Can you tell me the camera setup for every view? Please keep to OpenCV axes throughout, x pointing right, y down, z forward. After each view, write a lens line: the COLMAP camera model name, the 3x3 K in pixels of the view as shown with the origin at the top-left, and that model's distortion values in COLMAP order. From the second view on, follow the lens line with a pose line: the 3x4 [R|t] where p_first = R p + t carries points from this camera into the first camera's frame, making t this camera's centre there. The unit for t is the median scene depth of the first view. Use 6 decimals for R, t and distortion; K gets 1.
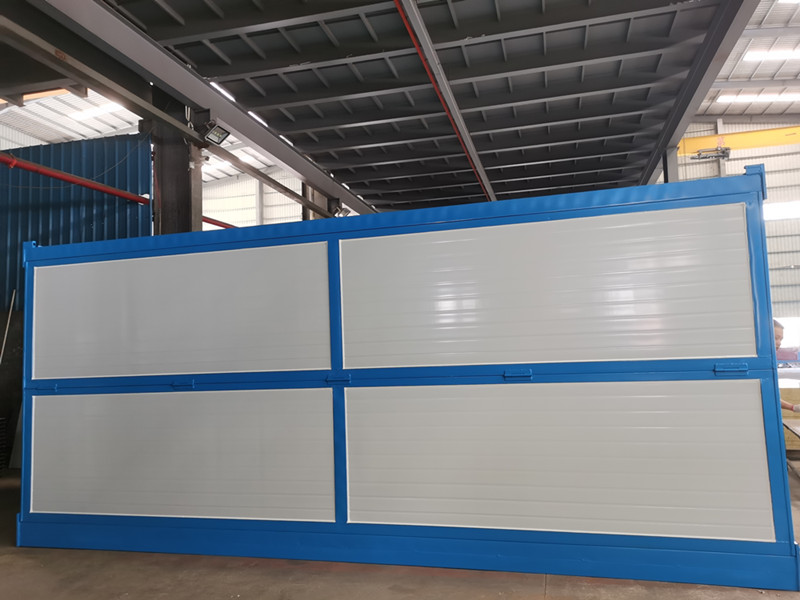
lens RADIAL K [[630.2, 0, 400.1], [0, 630.2, 301.8], [0, 0, 1]] dist [0.027636, 0.001497]
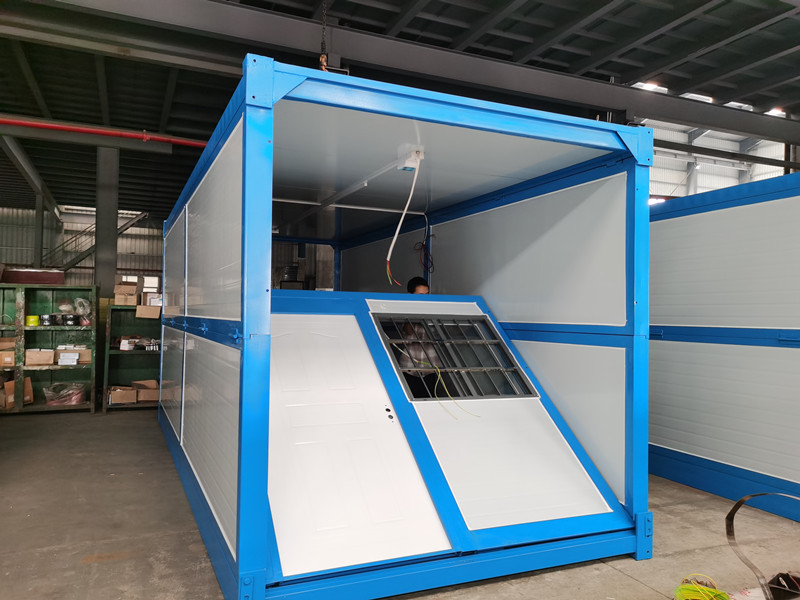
lens RADIAL K [[630.2, 0, 400.4], [0, 630.2, 299.4], [0, 0, 1]] dist [0.027636, 0.001497]
pose [[0.611575, 0.023702, -0.790831, 0.421895], [0.035446, 0.997727, 0.057315, -0.025097], [0.790392, -0.063084, 0.609345, -0.118092]]
